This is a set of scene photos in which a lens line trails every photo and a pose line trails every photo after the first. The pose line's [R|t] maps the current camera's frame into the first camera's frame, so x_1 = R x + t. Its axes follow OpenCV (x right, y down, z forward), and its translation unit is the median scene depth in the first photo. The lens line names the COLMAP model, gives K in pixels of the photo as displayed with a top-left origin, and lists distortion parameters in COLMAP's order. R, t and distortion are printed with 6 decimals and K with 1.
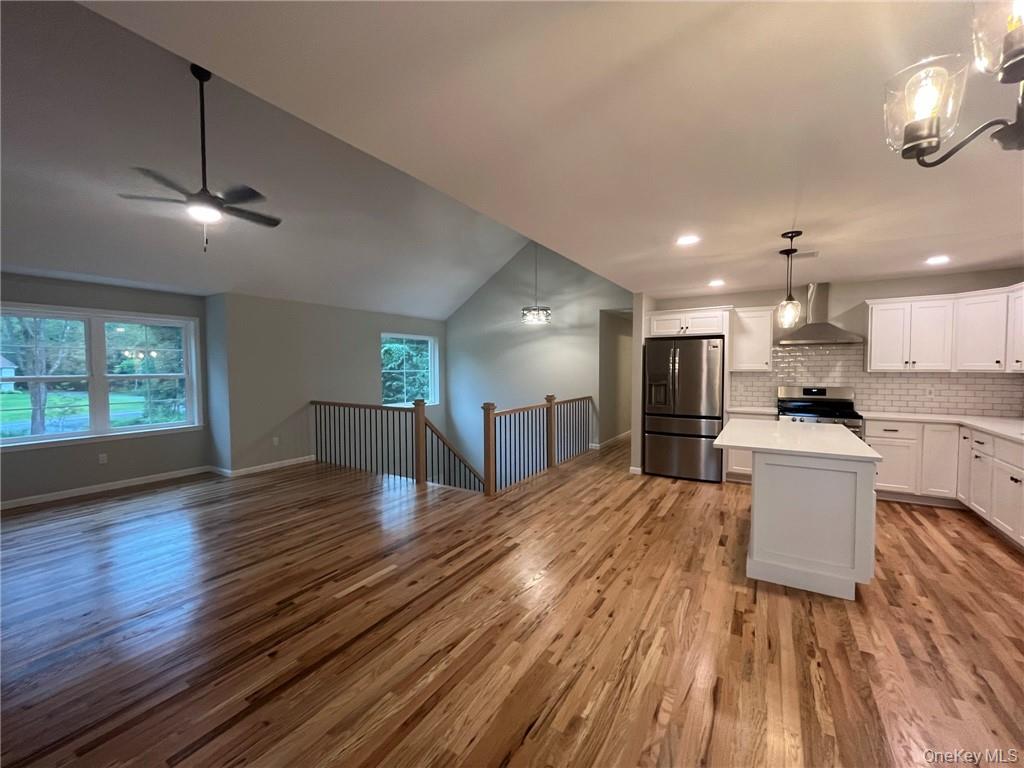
lens RADIAL K [[417.1, 0, 510.0], [0, 417.1, 382.2], [0, 0, 1]] dist [-0.002954, 0.000038]
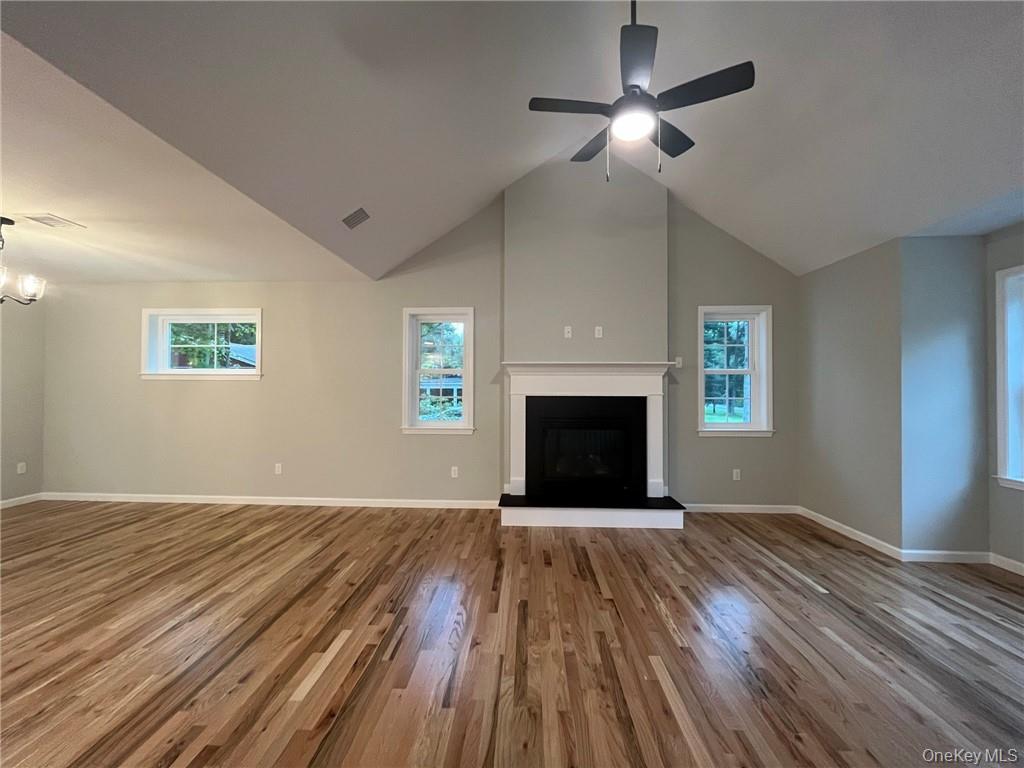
lens RADIAL K [[417.1, 0, 509.4], [0, 417.1, 381.1], [0, 0, 1]] dist [-0.002954, 0.000038]
pose [[-0.871991, -0.008125, -0.489454, -0.193121], [-0.018948, 0.999673, 0.017162, -0.001511], [0.489155, 0.024240, -0.871860, 1.253215]]
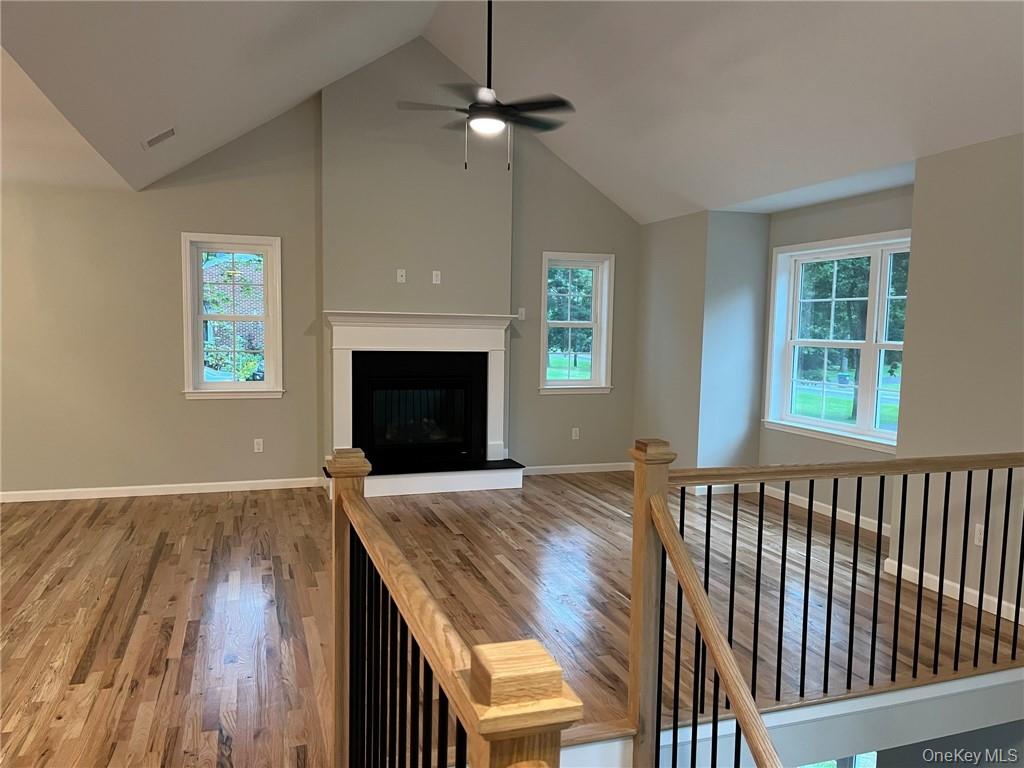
lens RADIAL K [[774.3, 0, 517.3], [0, 774.3, 392.8], [0, 0, 1]] dist [0.067368, -0.084248]
pose [[-0.630158, 0.060390, -0.774115, 0.329866], [-0.044153, 0.992571, 0.113374, -0.062462], [0.775211, 0.105623, -0.622810, 1.675718]]
